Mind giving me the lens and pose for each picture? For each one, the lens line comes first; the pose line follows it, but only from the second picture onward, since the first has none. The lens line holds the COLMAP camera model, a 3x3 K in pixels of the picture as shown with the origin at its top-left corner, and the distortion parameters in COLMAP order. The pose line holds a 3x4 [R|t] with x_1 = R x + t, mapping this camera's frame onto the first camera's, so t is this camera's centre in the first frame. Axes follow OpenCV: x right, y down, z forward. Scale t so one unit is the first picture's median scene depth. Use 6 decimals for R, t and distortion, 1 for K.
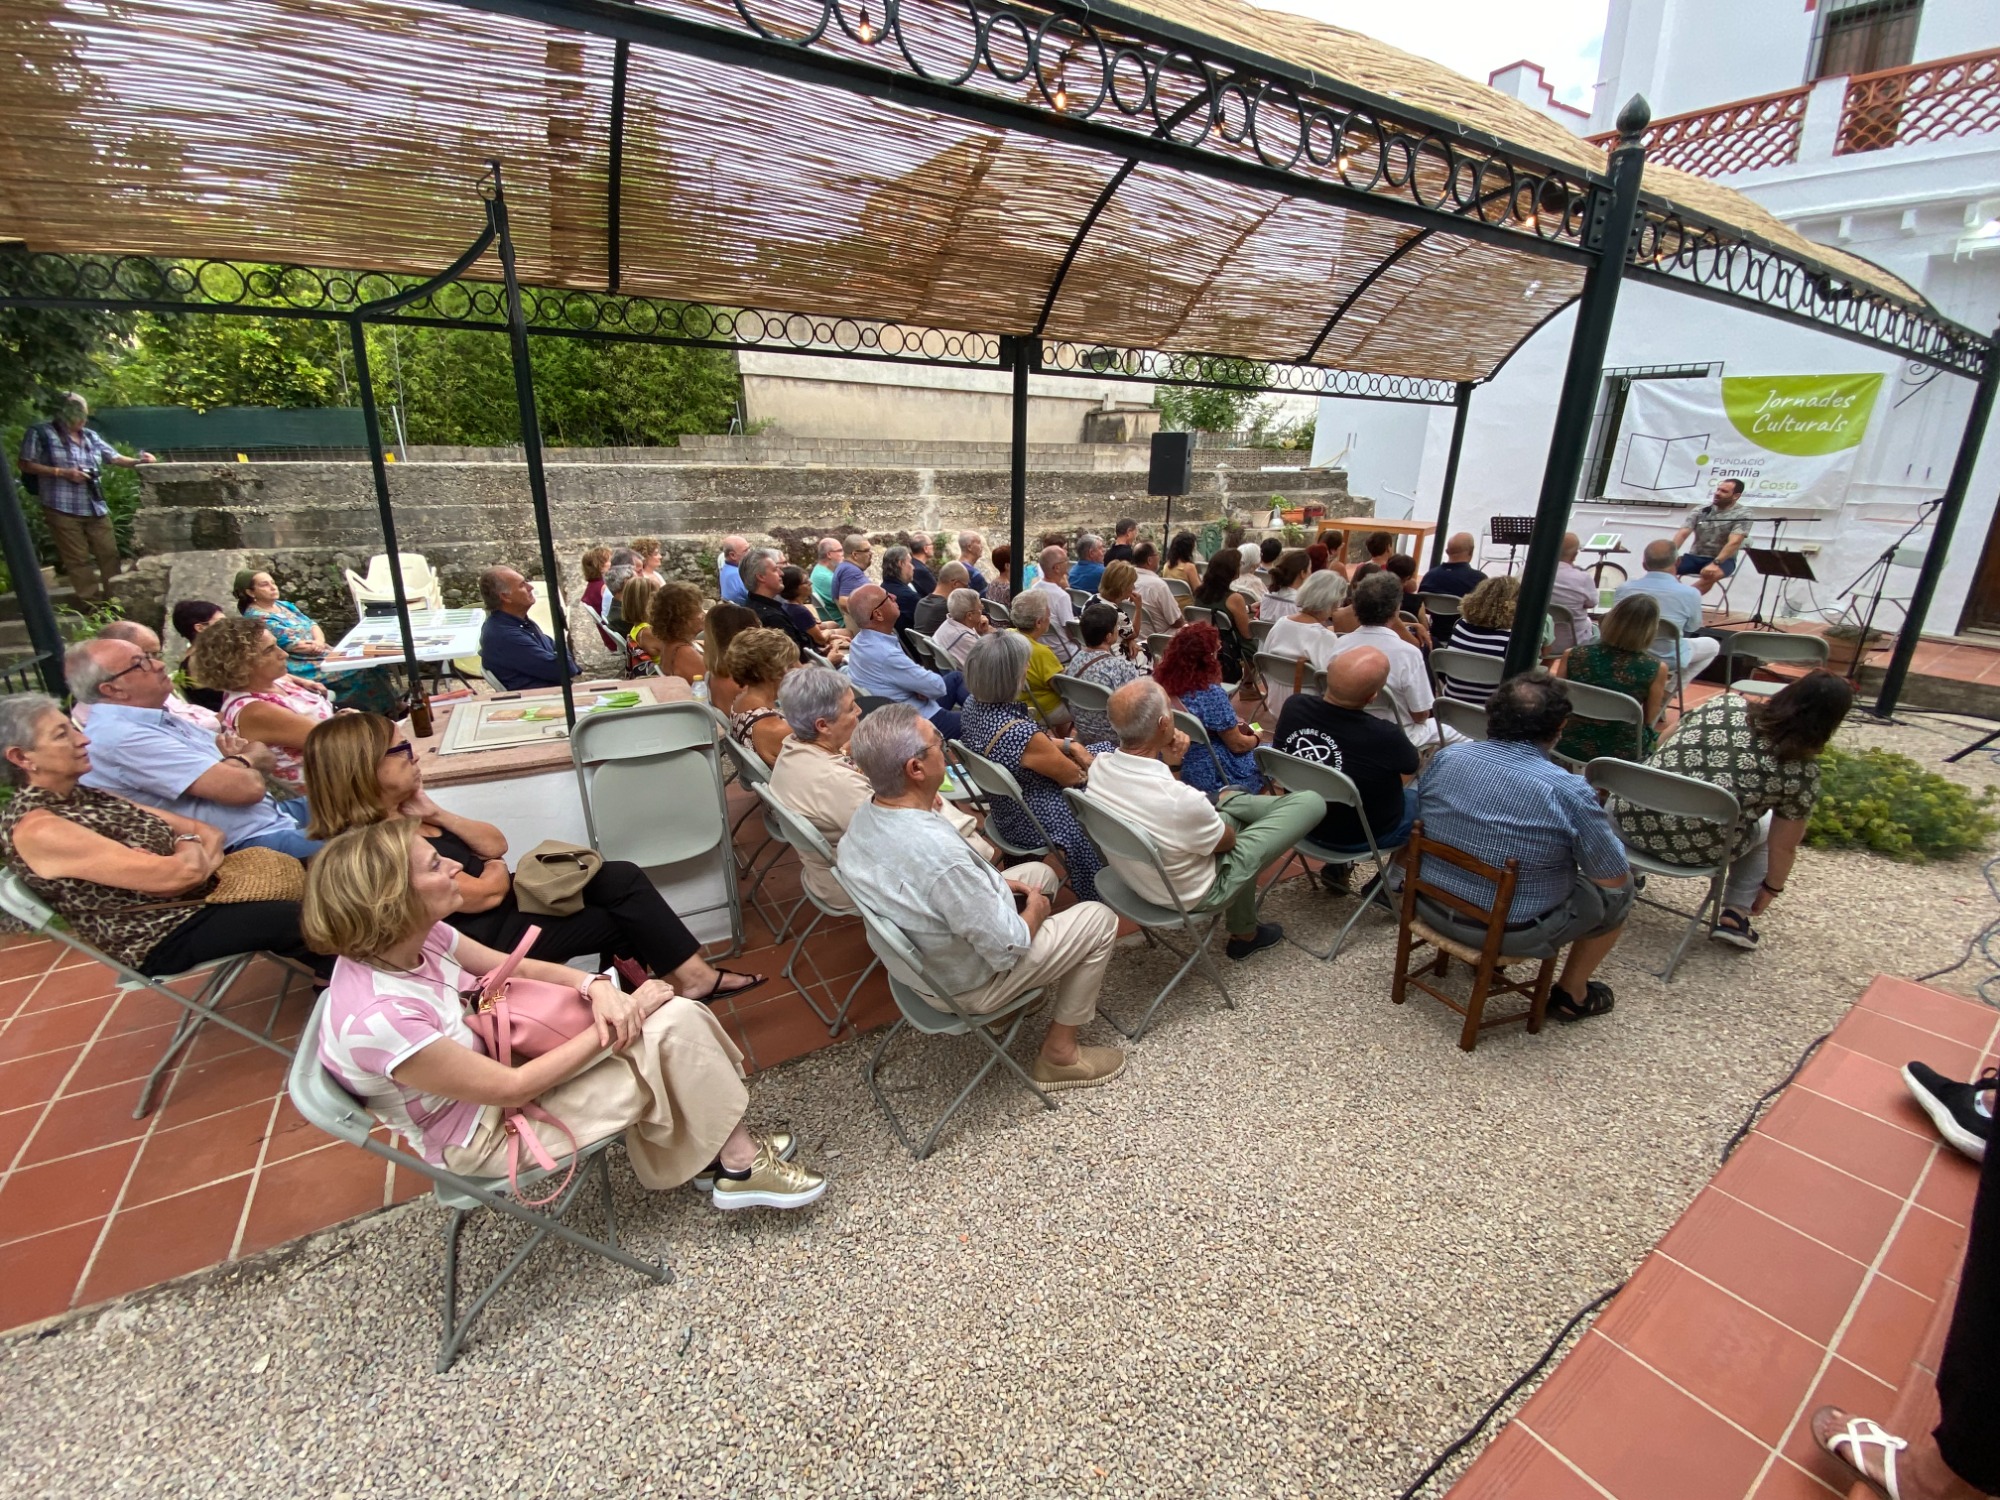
lens RADIAL K [[804.7, 0, 997.2], [0, 804.7, 748.3], [0, 0, 1]] dist [0.017659, -0.020216]
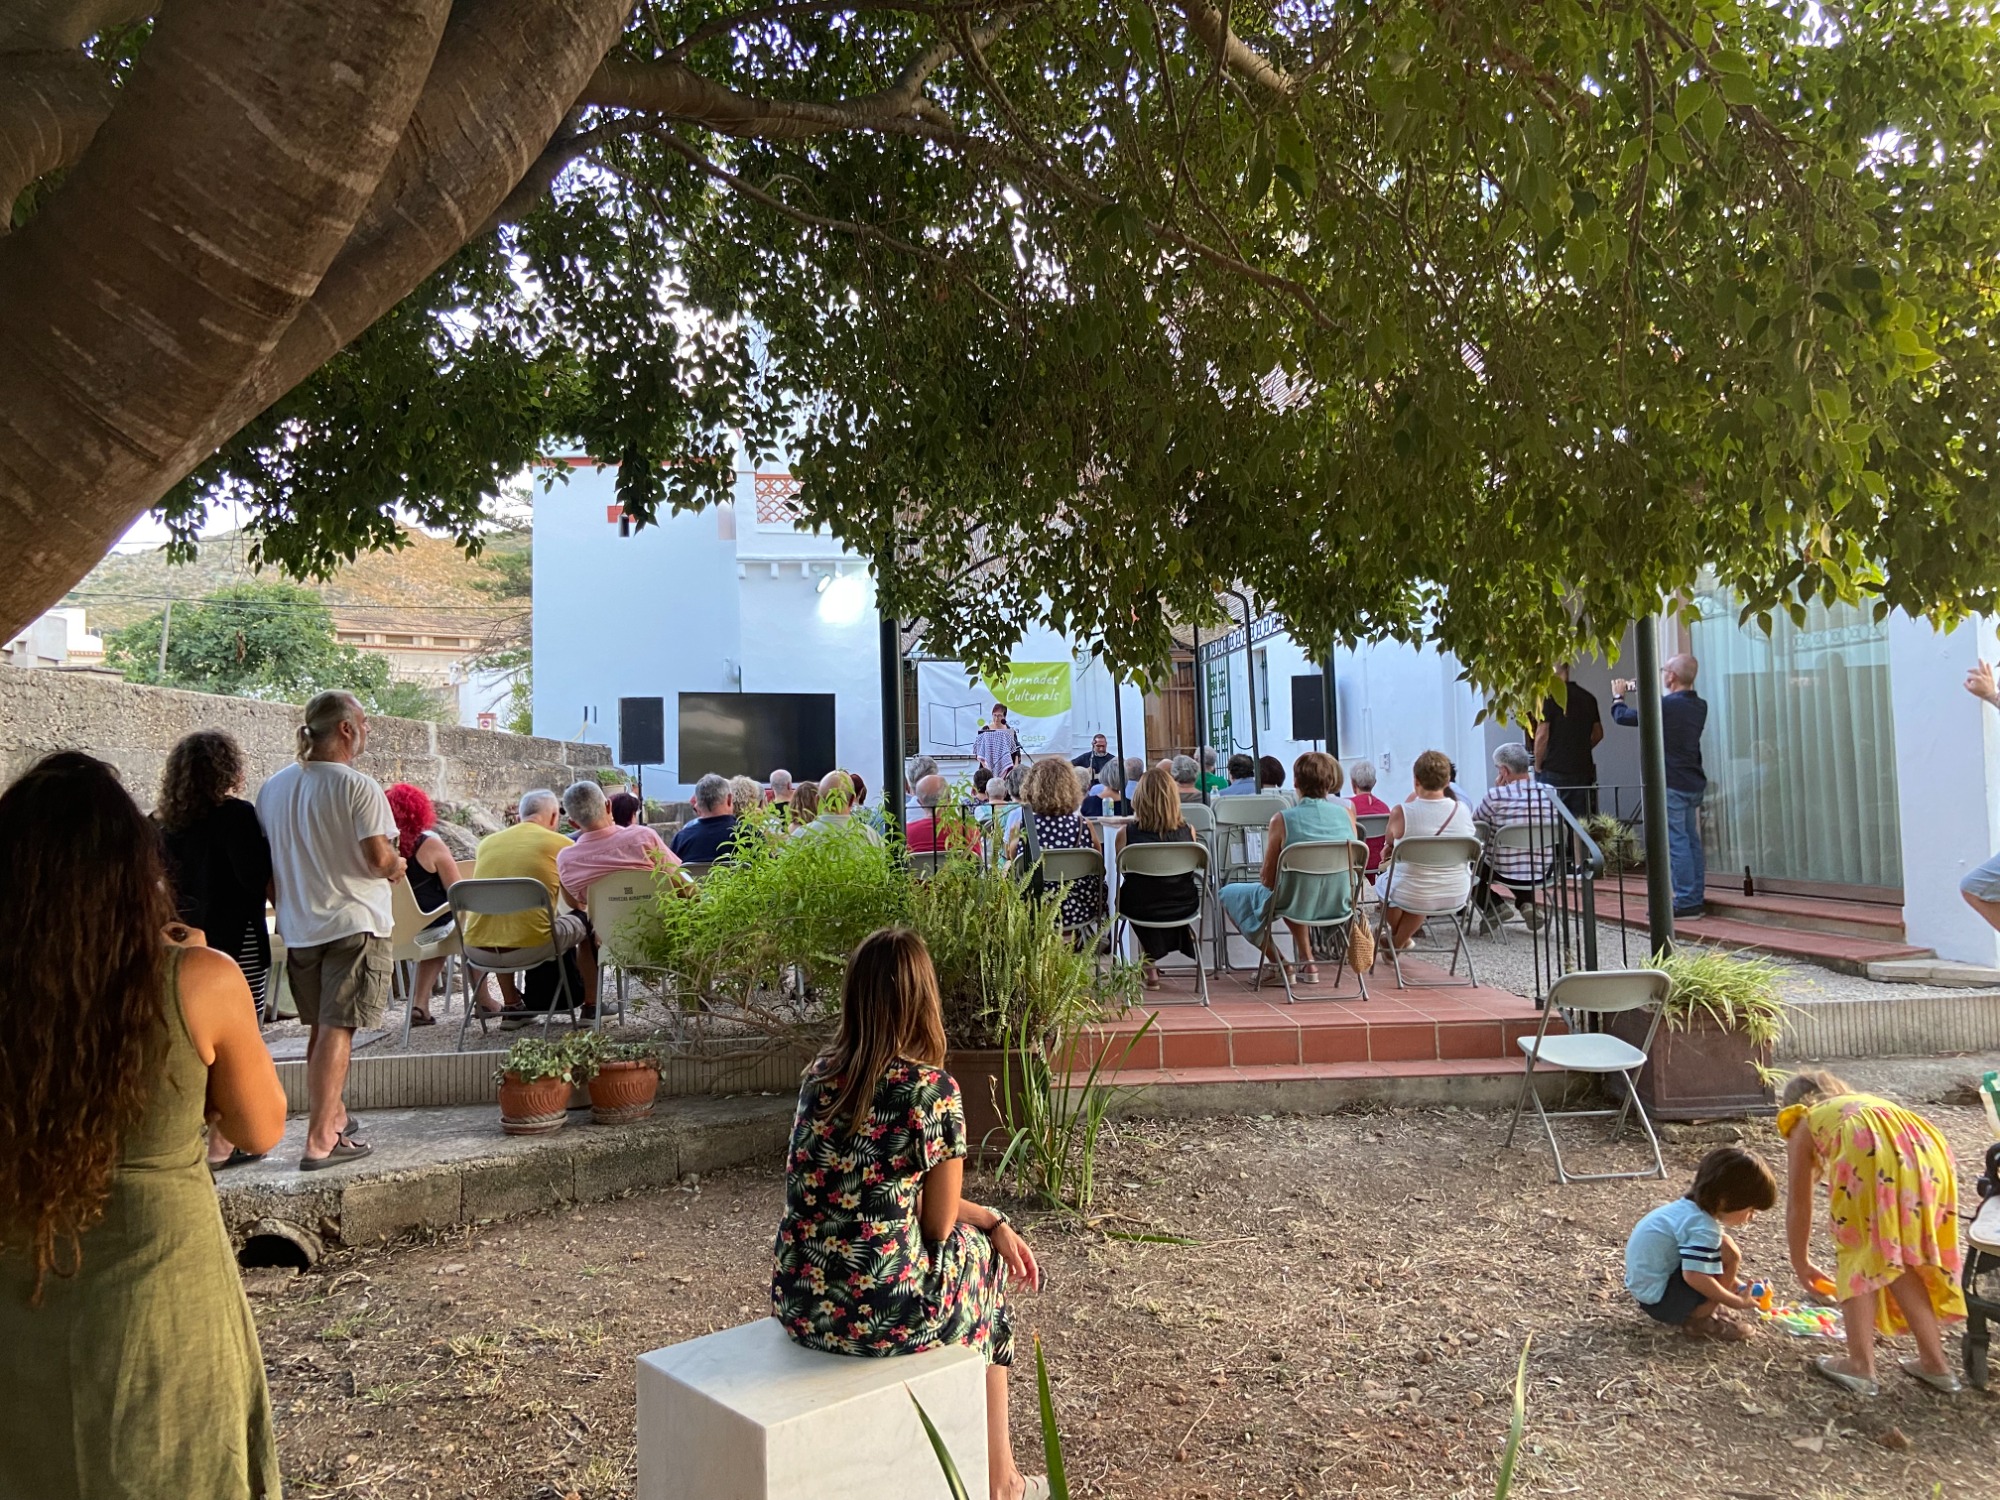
lens RADIAL K [[1502.5, 0, 993.6], [0, 1502.5, 722.8], [0, 0, 1]] dist [0.126991, -0.157956]
pose [[0.432851, 0.017240, 0.901300, -1.311828], [0.327706, 0.928404, -0.175140, 0.068317], [-0.839791, 0.371171, 0.396211, 0.043319]]
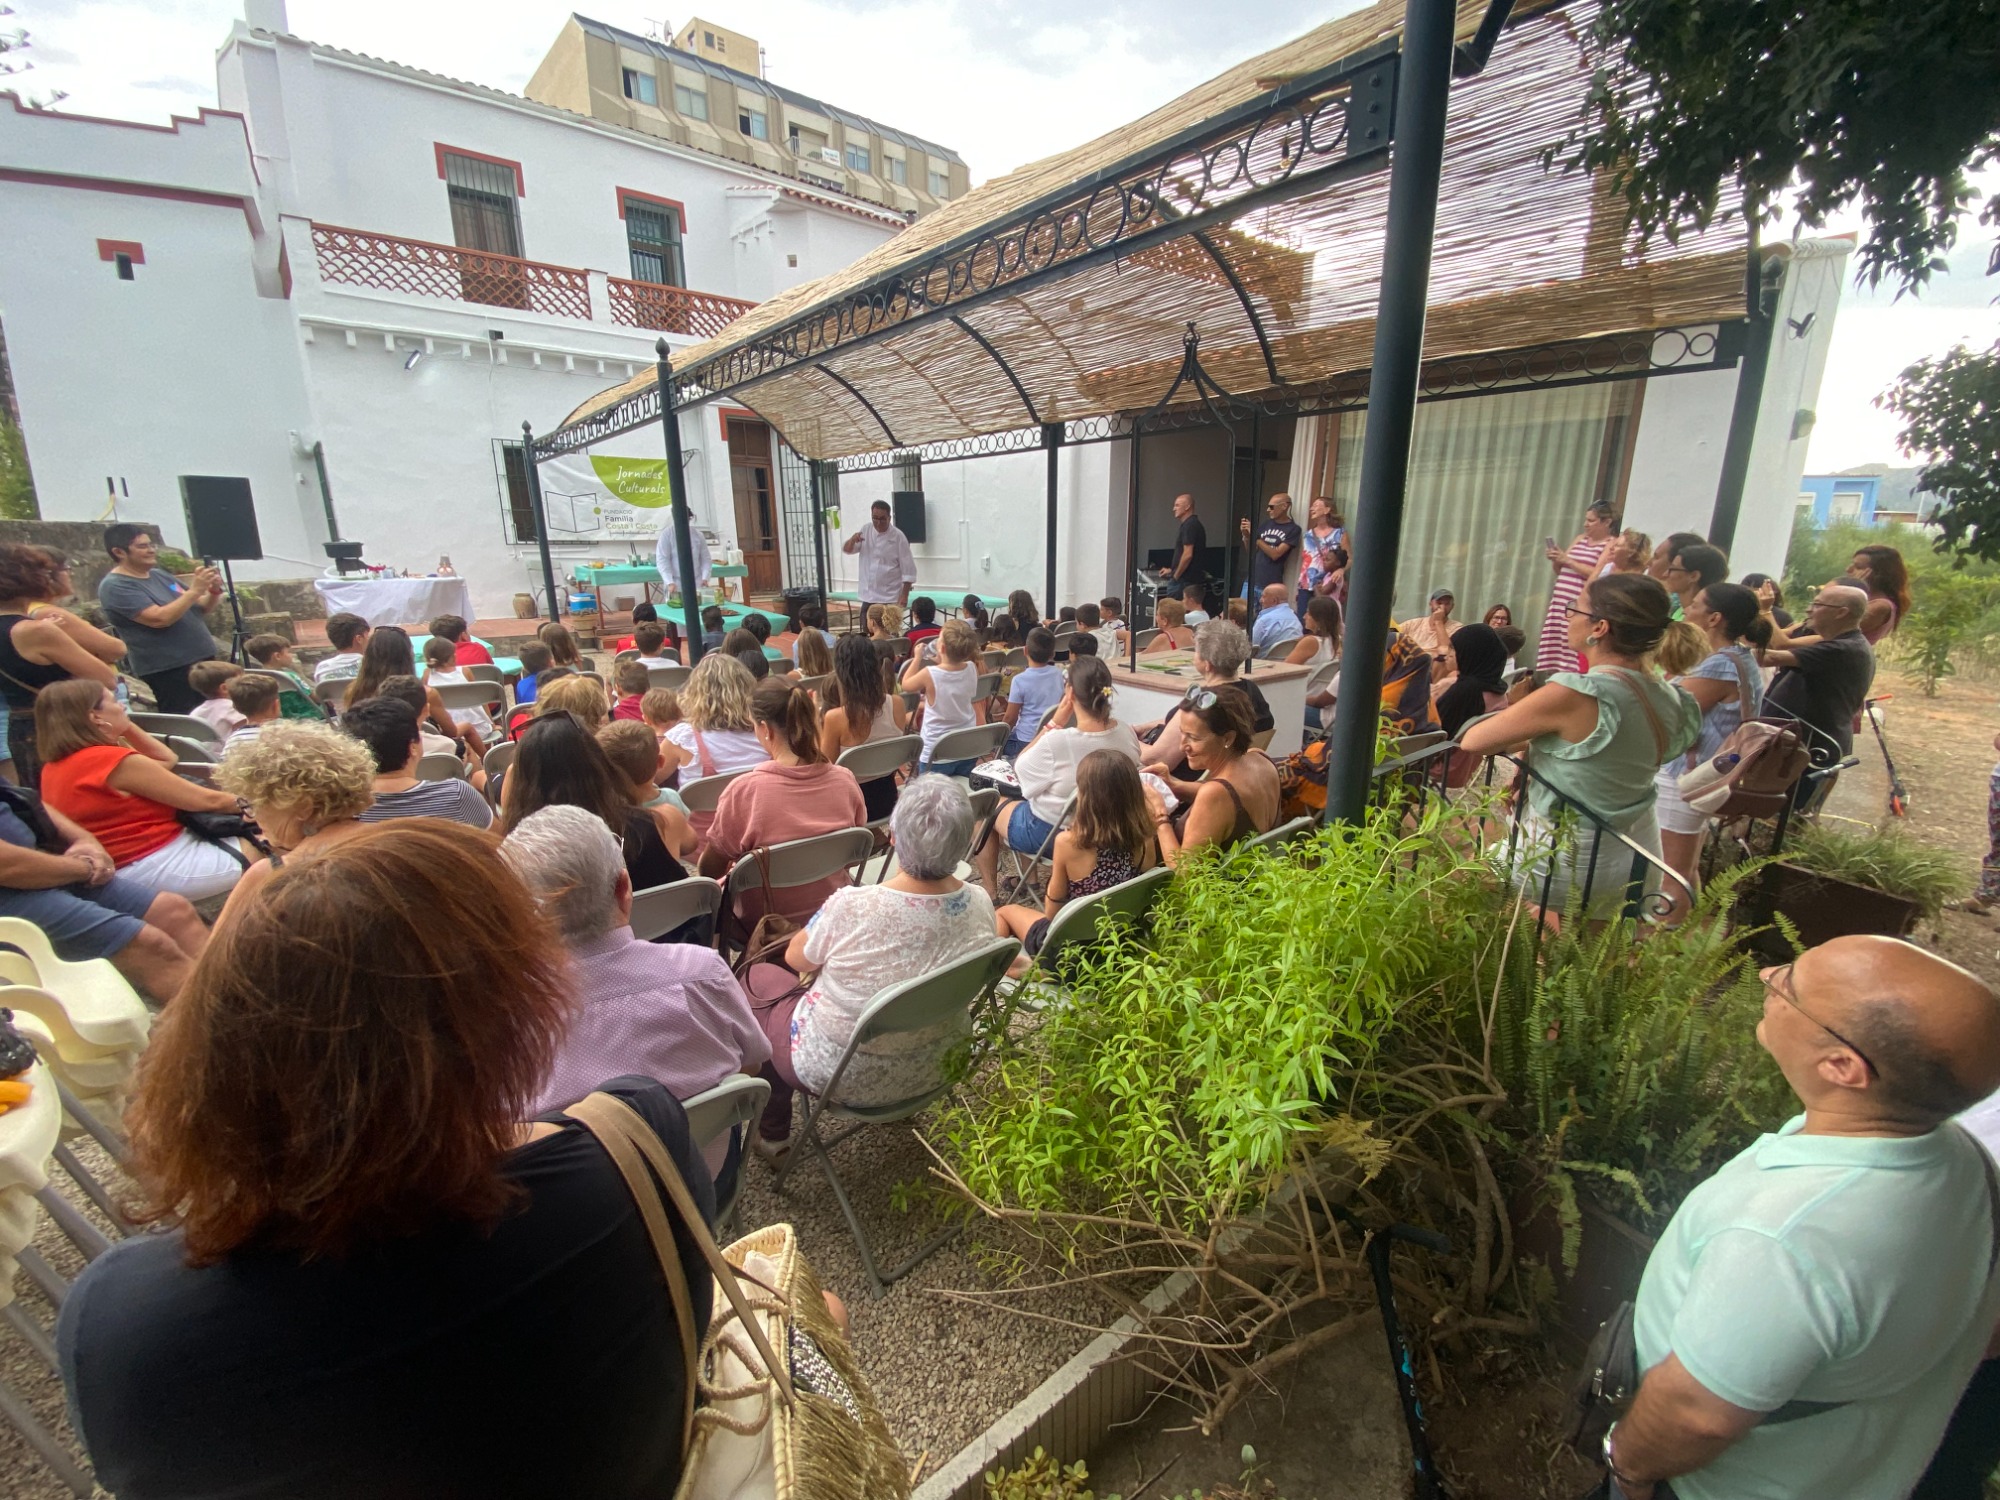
lens RADIAL K [[804.7, 0, 997.2], [0, 804.7, 748.3], [0, 0, 1]] dist [0.017659, -0.020216]
pose [[-0.153065, -0.264054, 0.952285, -0.773863], [0.326153, 0.896145, 0.300912, -0.184698], [-0.932843, 0.356649, -0.051046, 0.572574]]
